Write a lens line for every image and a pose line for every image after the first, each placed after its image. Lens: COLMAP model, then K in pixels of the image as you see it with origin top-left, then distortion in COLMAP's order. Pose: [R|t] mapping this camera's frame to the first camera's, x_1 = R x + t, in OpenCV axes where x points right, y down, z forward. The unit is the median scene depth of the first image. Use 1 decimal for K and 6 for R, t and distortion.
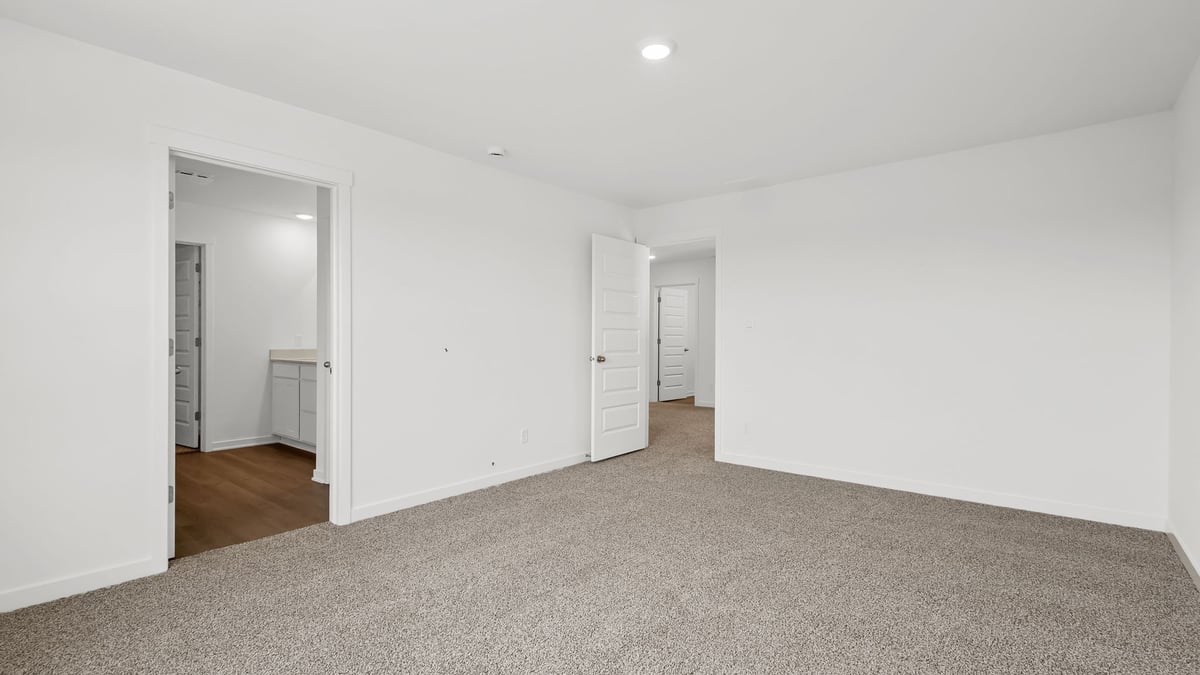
lens RADIAL K [[553.4, 0, 590.4], [0, 553.4, 335.2], [0, 0, 1]] dist [0.000525, -0.000462]
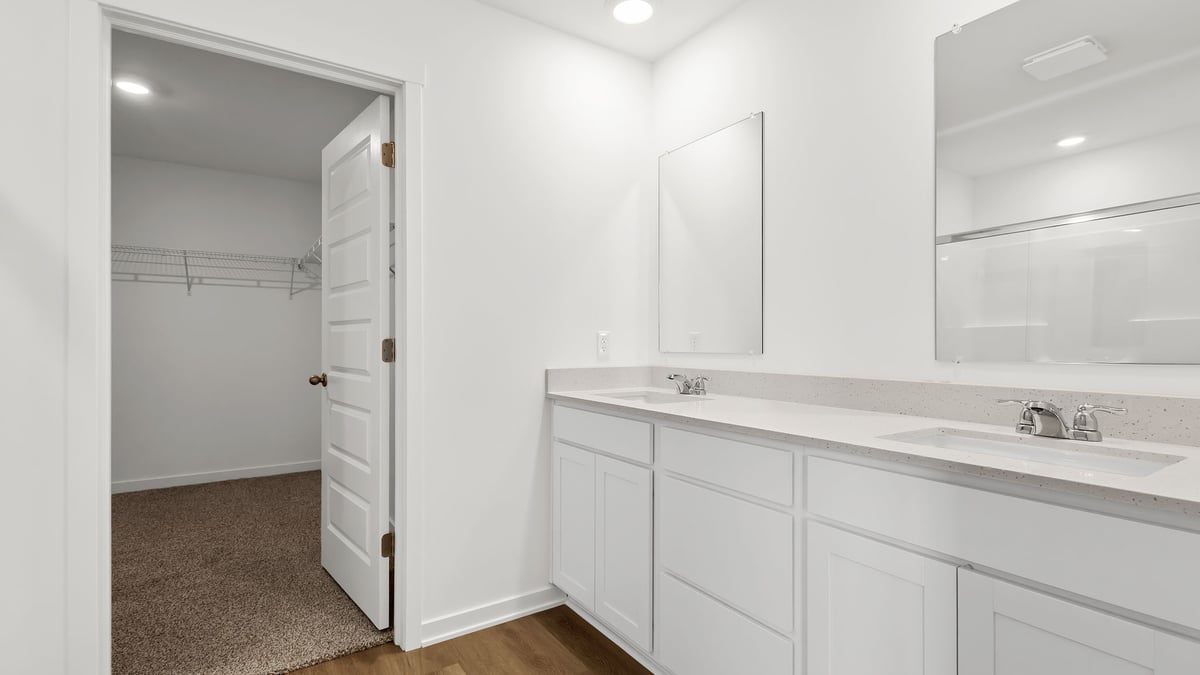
lens RADIAL K [[553.4, 0, 590.4], [0, 553.4, 335.2], [0, 0, 1]] dist [0.000525, -0.000462]
pose [[0.962296, 0.005262, -0.271953, -0.451950], [-0.003626, 0.999972, 0.006520, -0.001193], [0.271980, -0.005289, 0.962288, 0.643824]]
